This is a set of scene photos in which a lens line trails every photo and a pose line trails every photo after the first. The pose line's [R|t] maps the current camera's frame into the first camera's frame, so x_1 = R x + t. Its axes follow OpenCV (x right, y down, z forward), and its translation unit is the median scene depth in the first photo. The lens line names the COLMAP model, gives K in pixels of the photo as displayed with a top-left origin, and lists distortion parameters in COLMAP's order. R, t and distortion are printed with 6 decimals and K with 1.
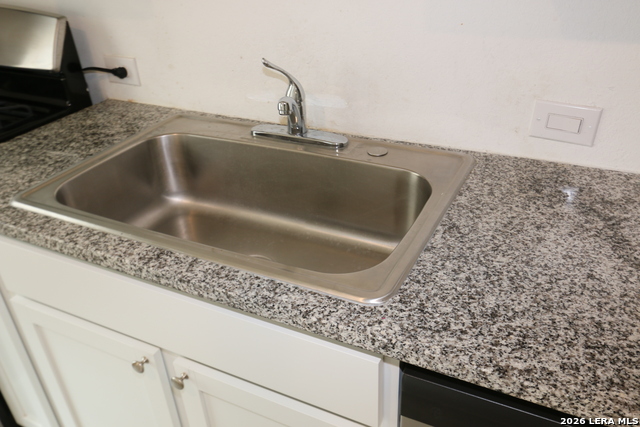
lens RADIAL K [[549.1, 0, 314.9], [0, 549.1, 219.4], [0, 0, 1]] dist [-0.006621, 0.011198]
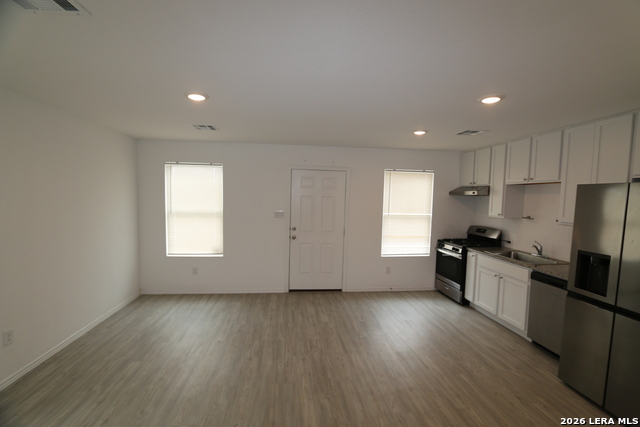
lens RADIAL K [[291.6, 0, 318.1], [0, 291.6, 215.0], [0, 0, 1]] dist [-0.024892, 0.002268]
pose [[0.552107, 0.114674, -0.825849, 1.296262], [-0.463321, 0.865684, -0.189540, 1.283620], [0.693189, 0.487280, 0.531081, -2.716923]]
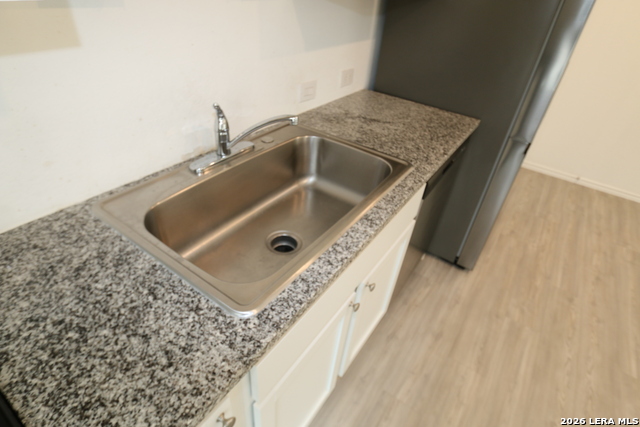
lens RADIAL K [[338.3, 0, 316.5], [0, 338.3, 222.2], [0, 0, 1]] dist [-0.020081, 0.000586]
pose [[0.132315, -0.547423, 0.826329, -0.951196], [0.433678, 0.781604, 0.448352, -0.366121], [-0.891300, 0.299037, 0.340823, 0.694584]]
